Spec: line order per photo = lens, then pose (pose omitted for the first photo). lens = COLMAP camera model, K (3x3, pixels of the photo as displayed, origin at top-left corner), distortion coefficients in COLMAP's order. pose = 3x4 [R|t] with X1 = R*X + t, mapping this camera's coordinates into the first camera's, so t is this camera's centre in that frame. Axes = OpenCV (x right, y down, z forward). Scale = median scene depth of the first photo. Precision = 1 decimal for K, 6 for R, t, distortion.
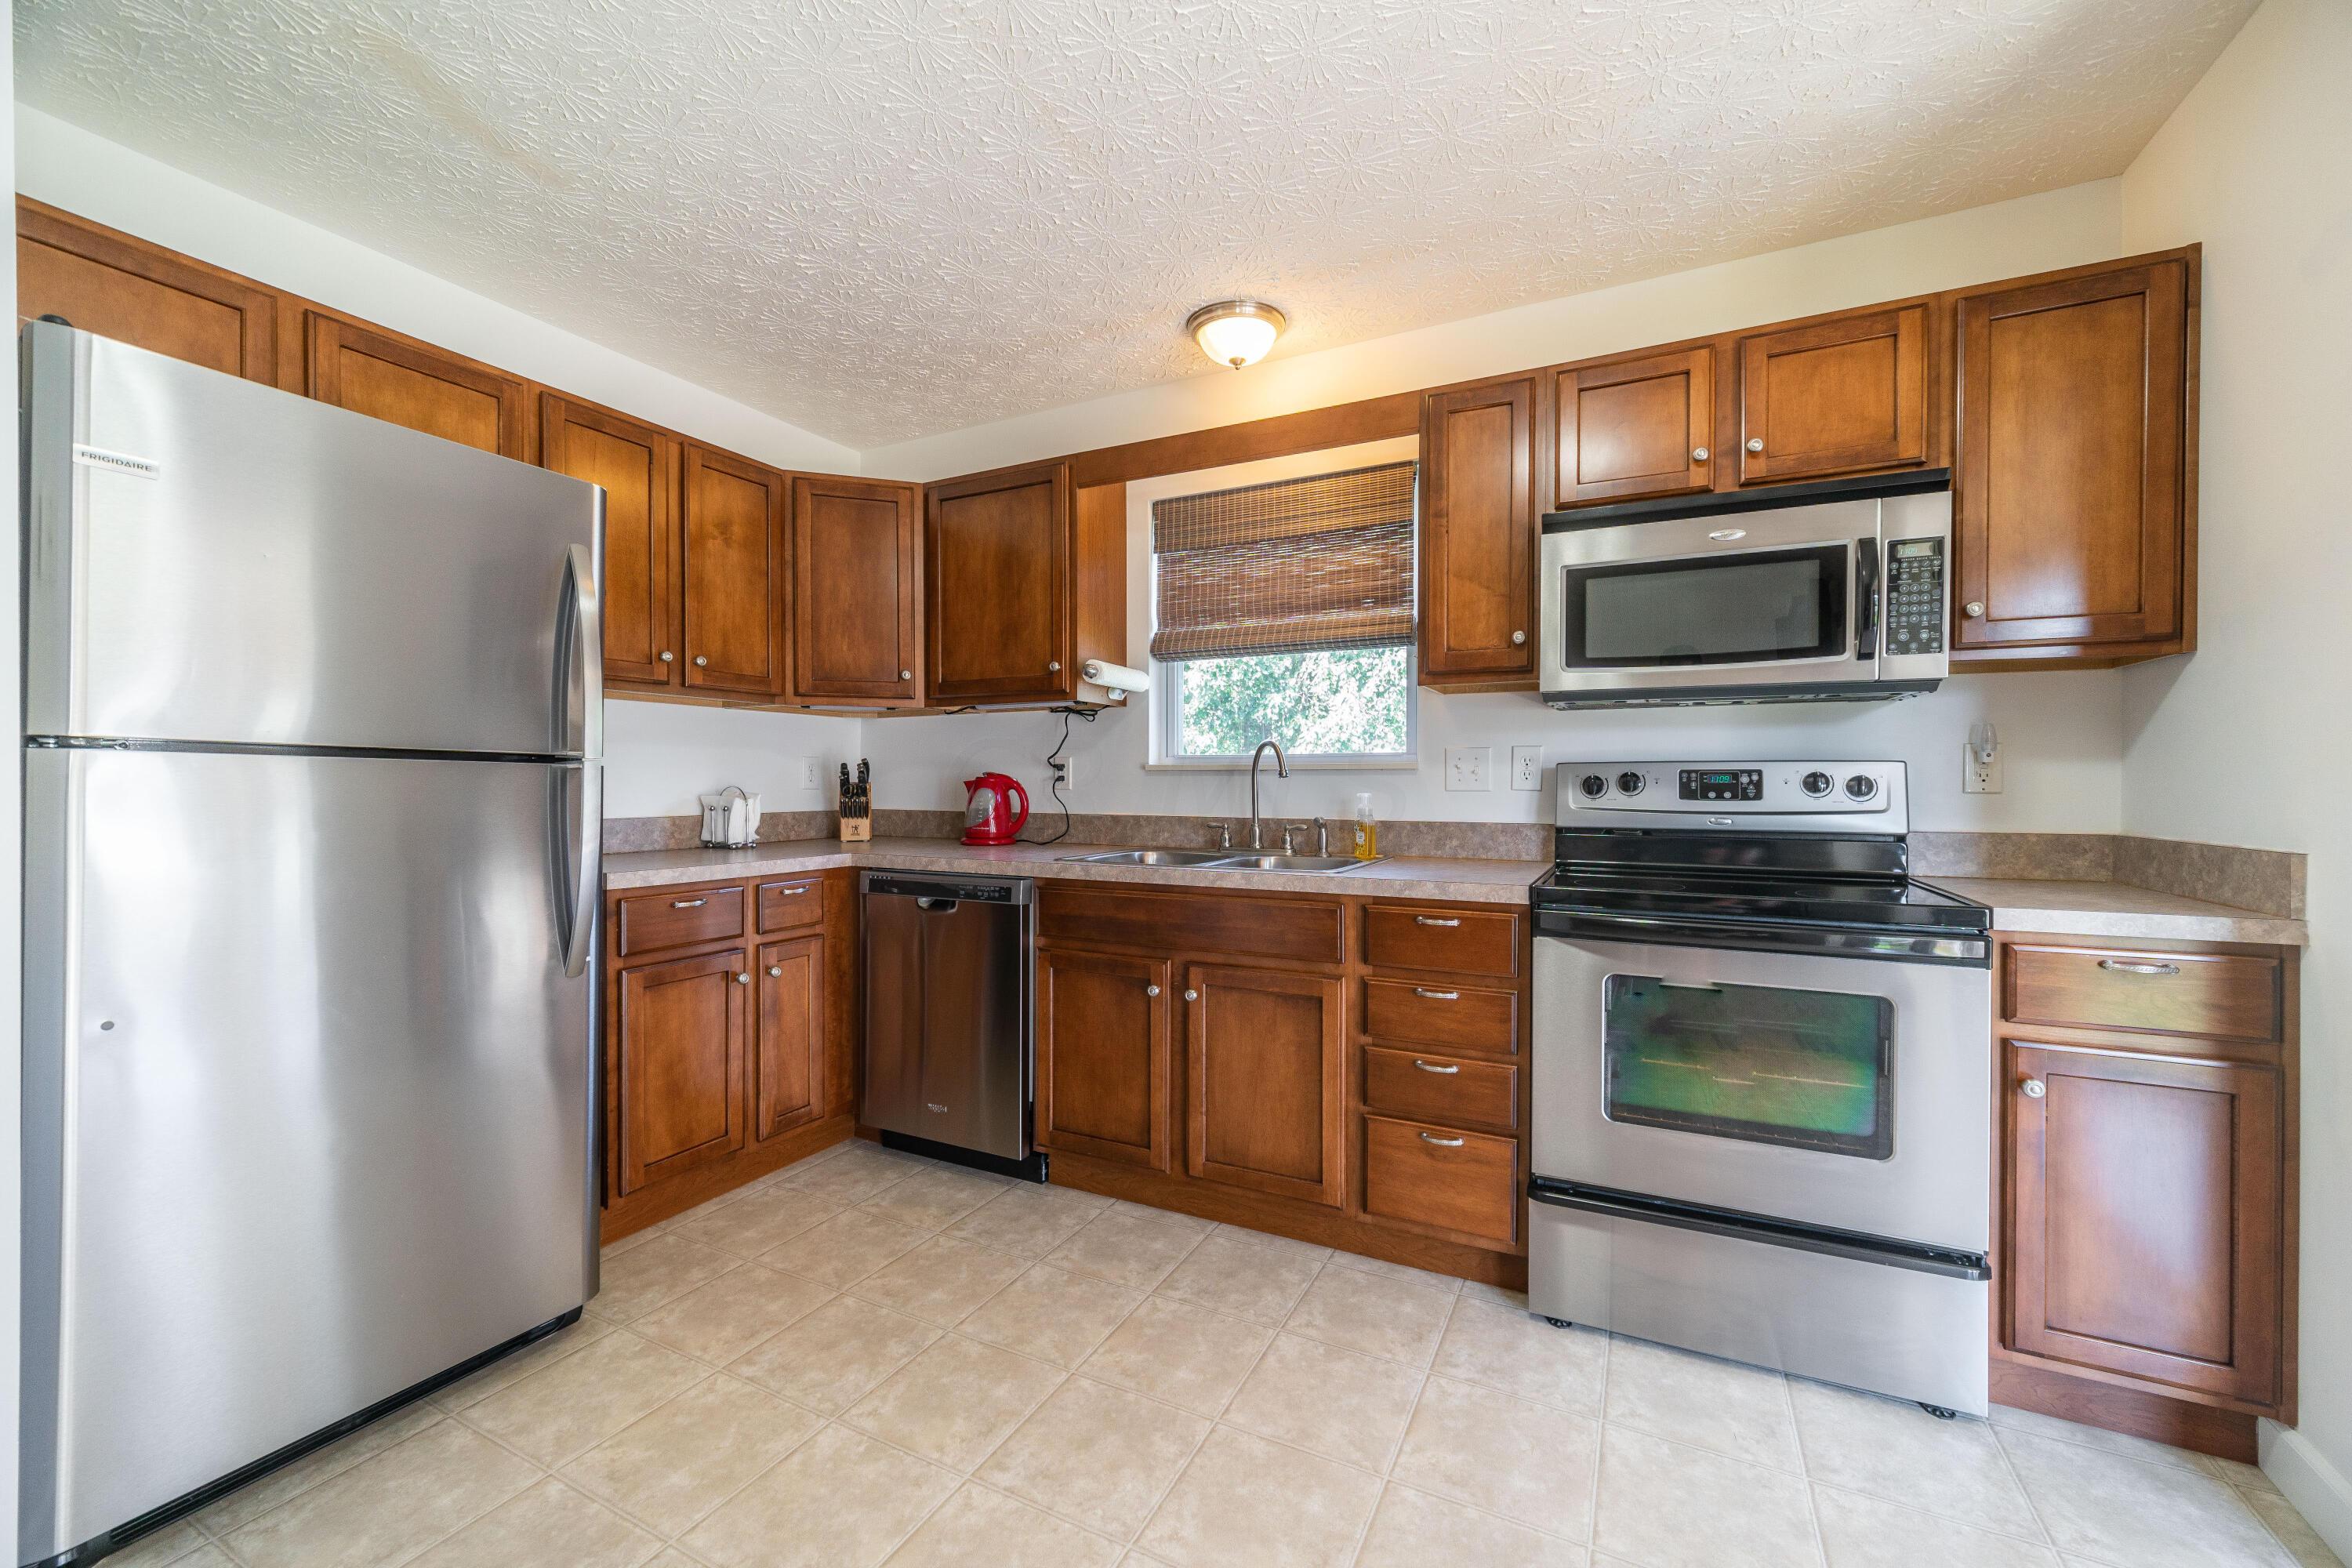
lens RADIAL K [[932.3, 0, 1177.5], [0, 932.3, 789.2], [0, 0, 1]] dist [-0.002187, -0.000167]
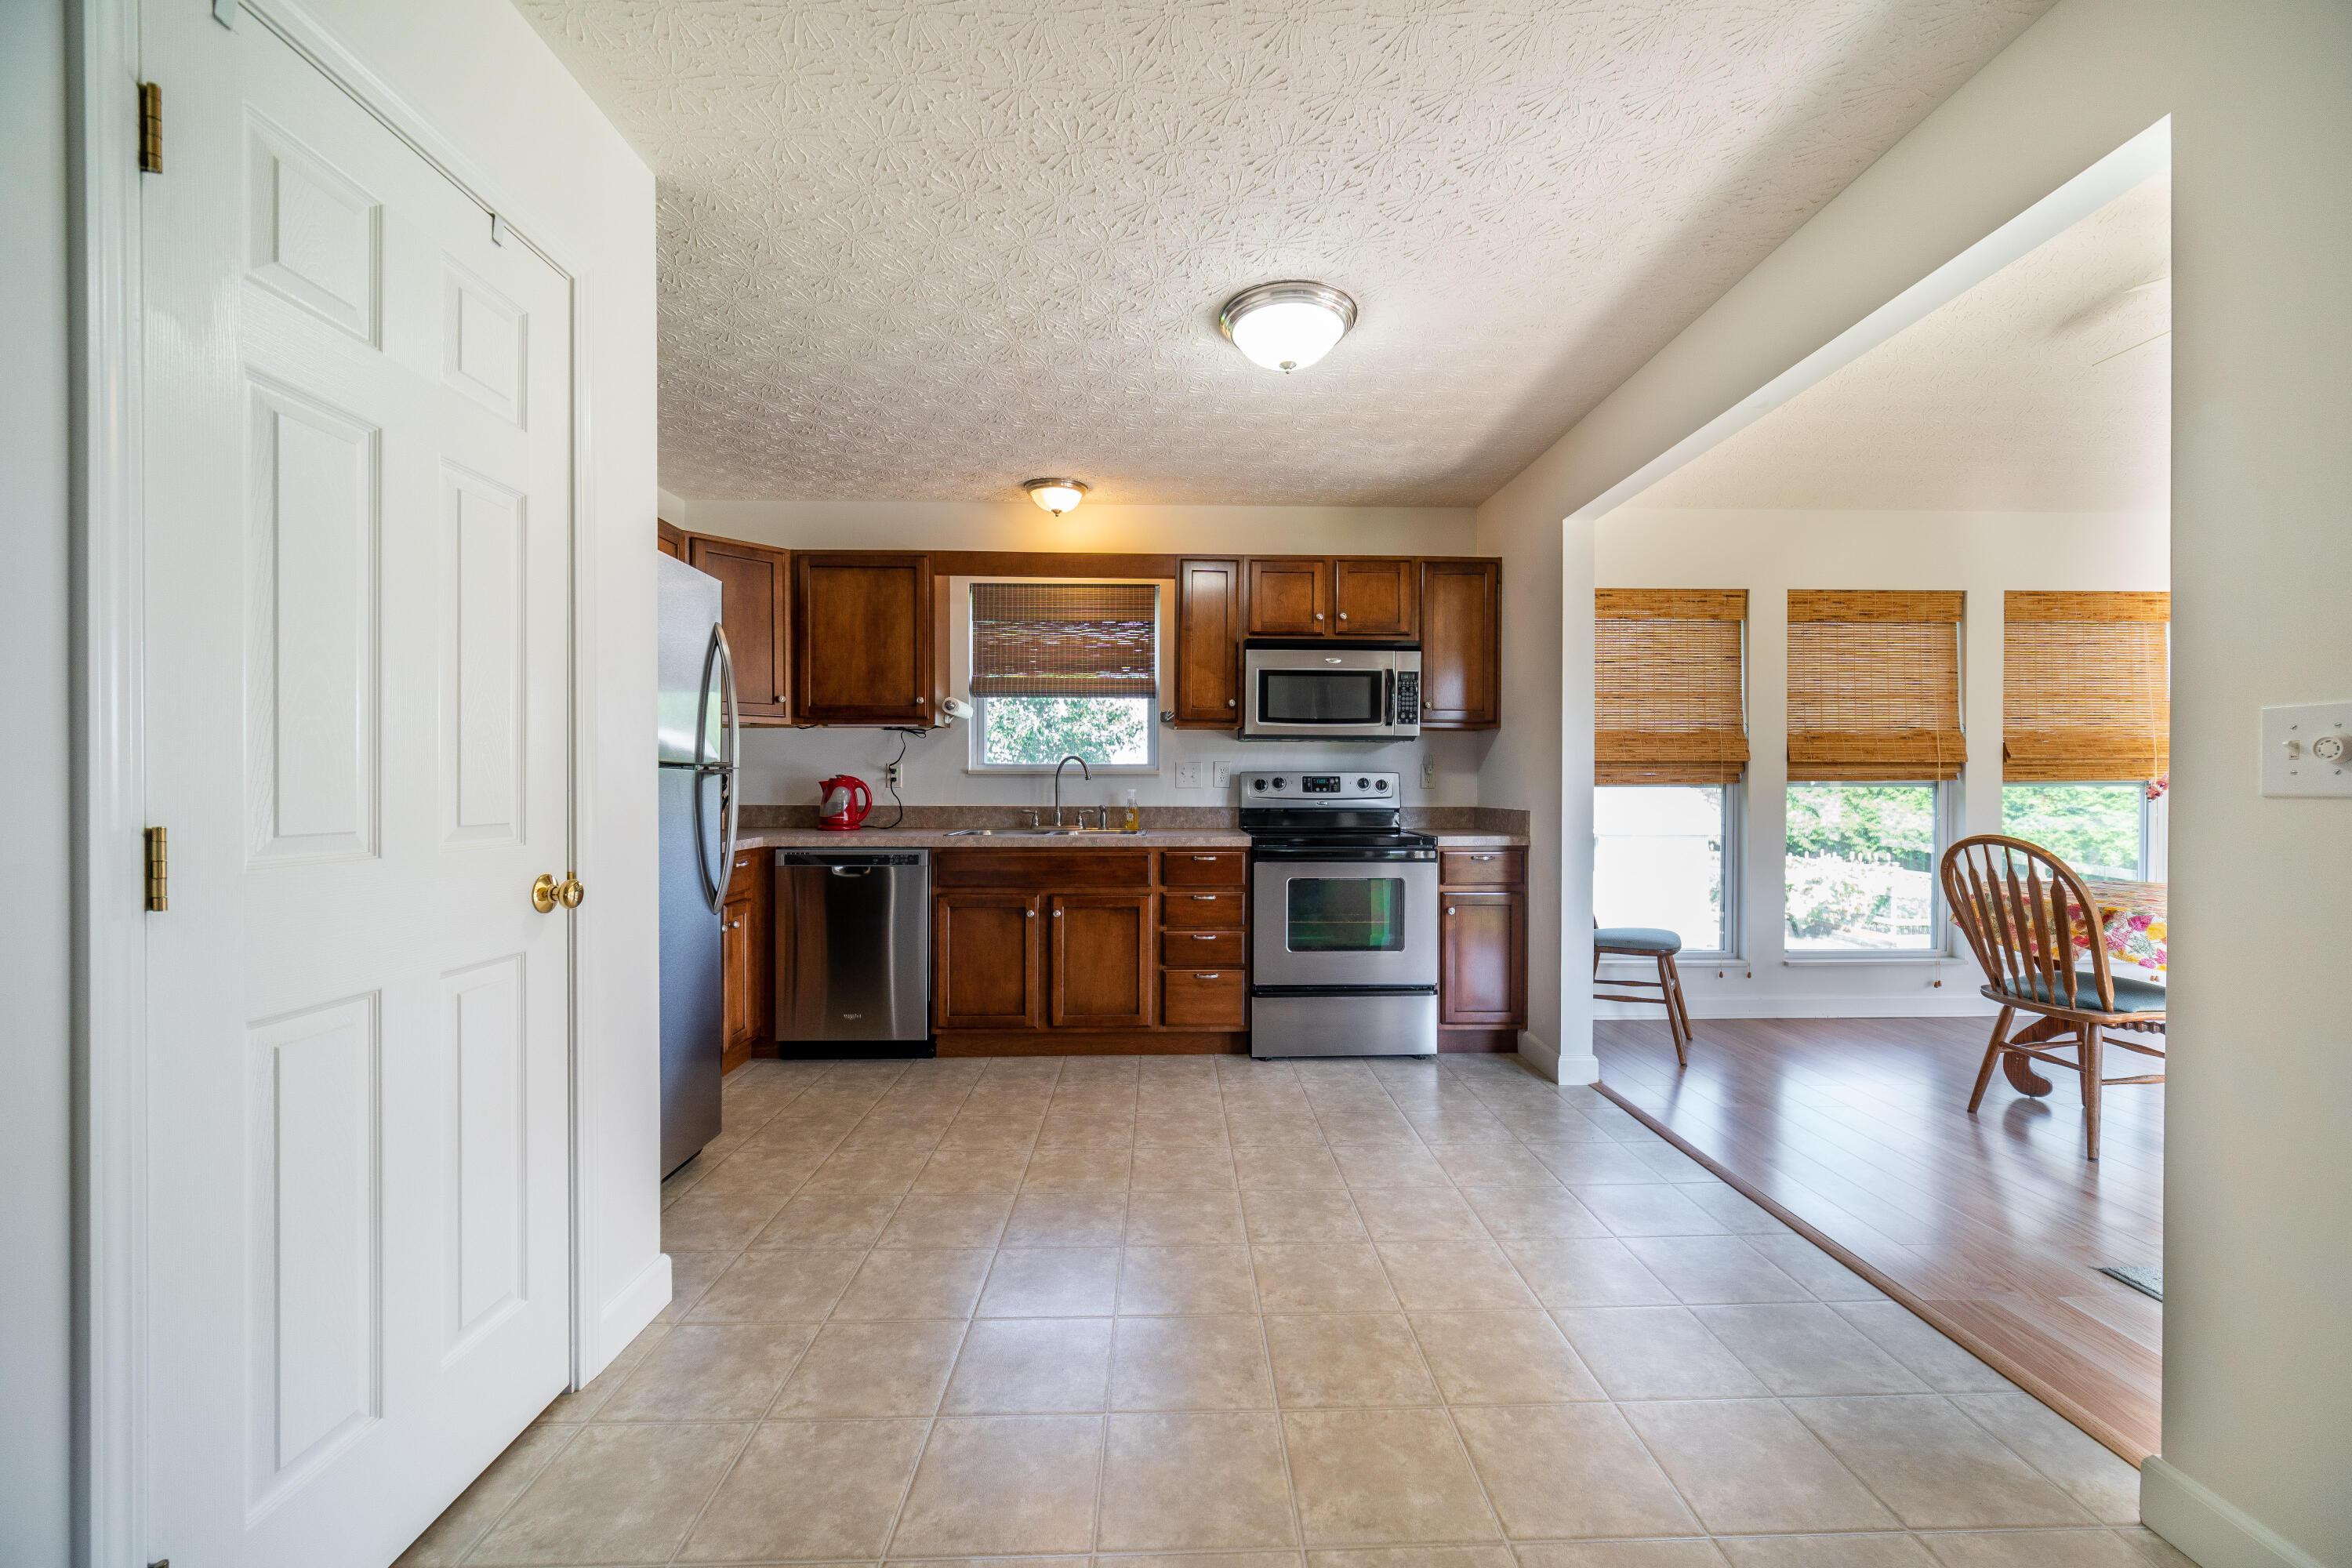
lens RADIAL K [[932.3, 0, 1177.5], [0, 932.3, 789.2], [0, 0, 1]] dist [-0.002187, -0.000167]
pose [[0.883964, -0.003523, 0.467541, -0.581431], [0.002290, 0.999992, 0.003204, -0.001305], [-0.467549, -0.001762, 0.883965, -0.558956]]
